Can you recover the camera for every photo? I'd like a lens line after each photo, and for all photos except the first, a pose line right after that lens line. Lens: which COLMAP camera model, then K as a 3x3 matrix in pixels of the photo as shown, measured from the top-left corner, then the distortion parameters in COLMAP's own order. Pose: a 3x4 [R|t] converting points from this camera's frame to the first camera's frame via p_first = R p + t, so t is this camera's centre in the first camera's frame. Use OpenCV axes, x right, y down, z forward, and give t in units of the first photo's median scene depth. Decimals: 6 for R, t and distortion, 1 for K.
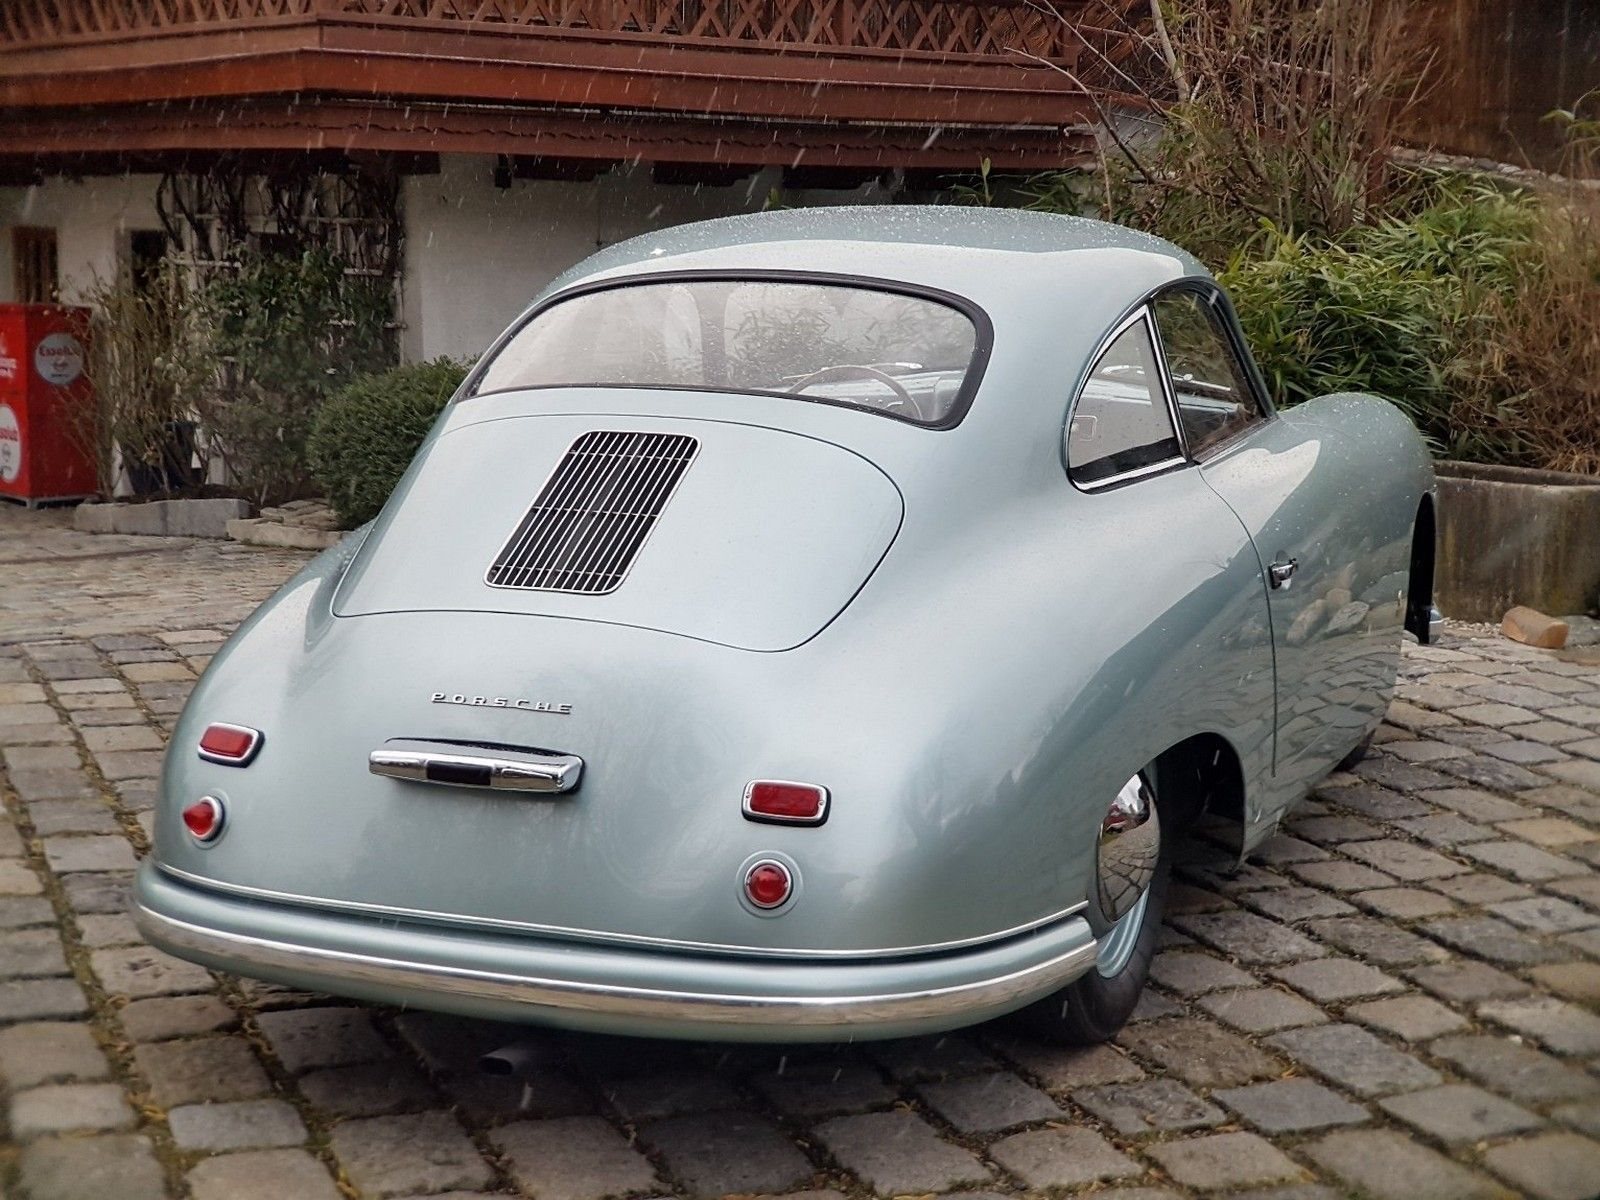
lens RADIAL K [[2391.5, 0, 796.9], [0, 2391.5, 708.9], [0, 0, 1]] dist [0.239019, -1.322205]
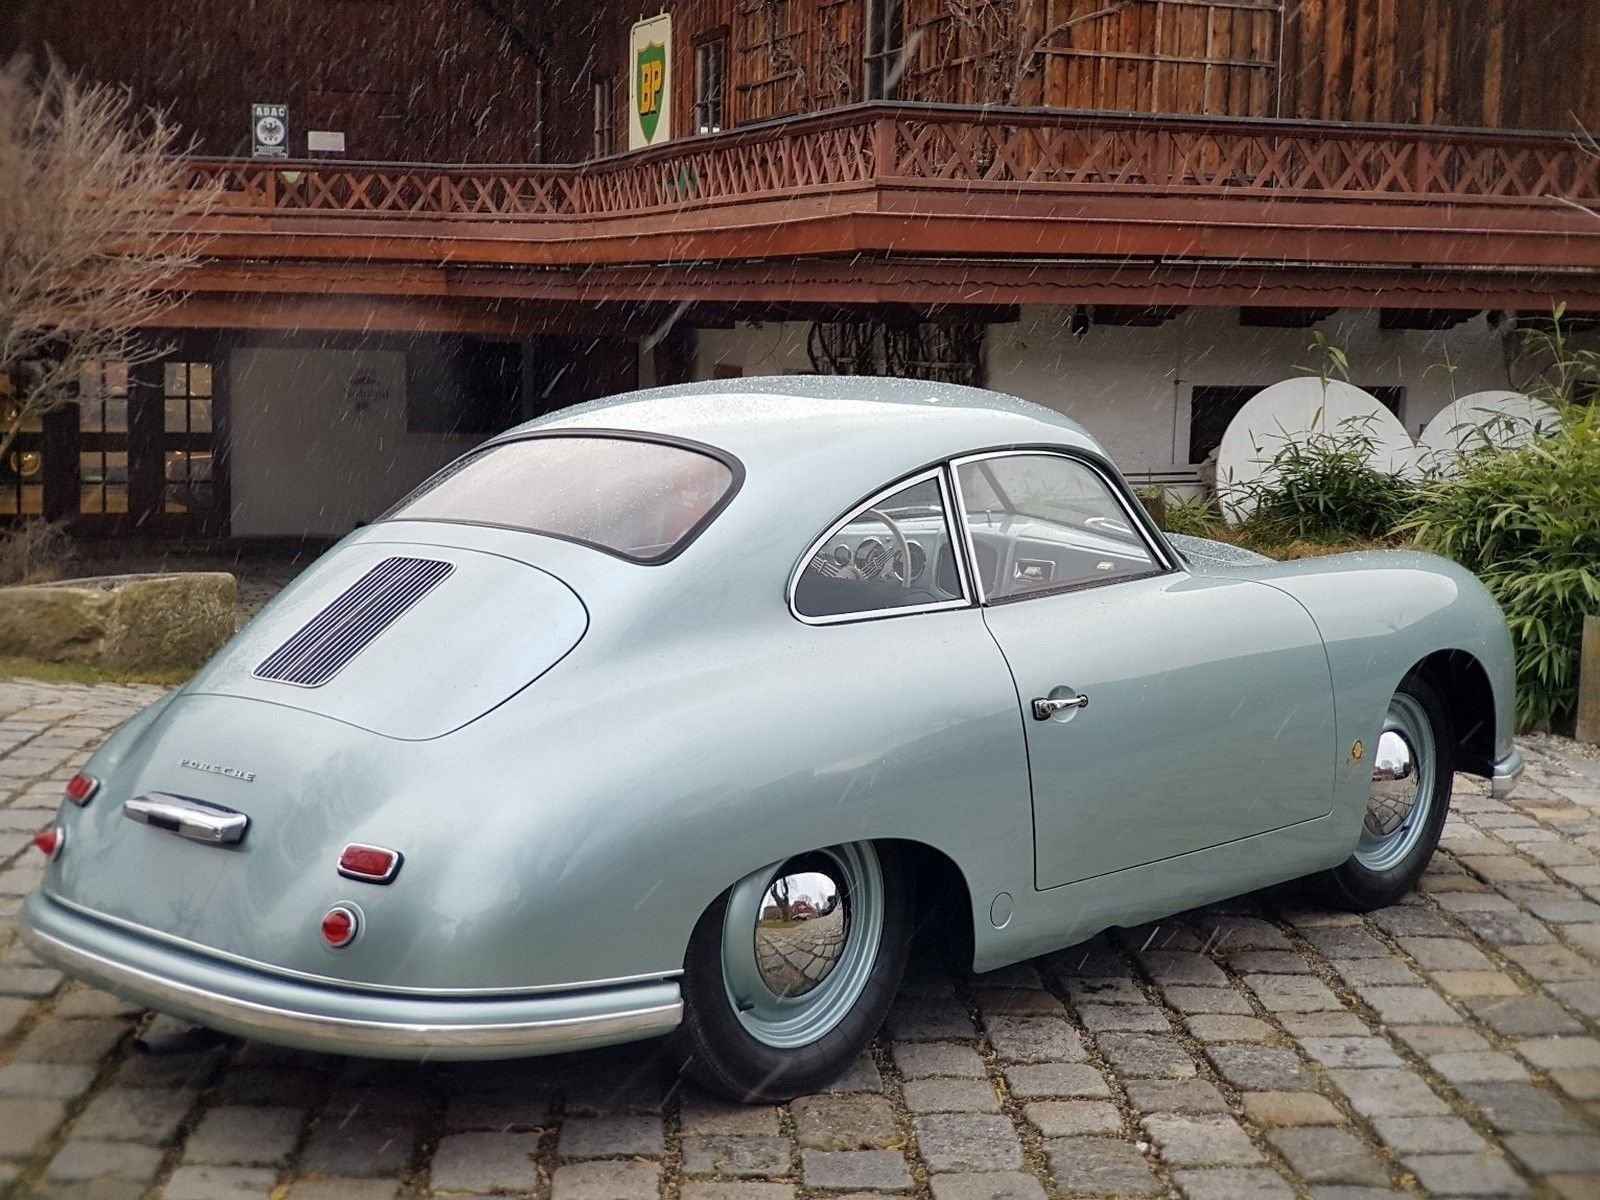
lens RADIAL K [[2391.5, 0, 796.9], [0, 2391.5, 708.9], [0, 0, 1]] dist [0.239019, -1.322205]
pose [[0.932601, 0.052321, -0.357097, 0.500911], [-0.070677, 0.996754, -0.038539, -0.005887], [0.353922, 0.061180, 0.933272, -0.073779]]
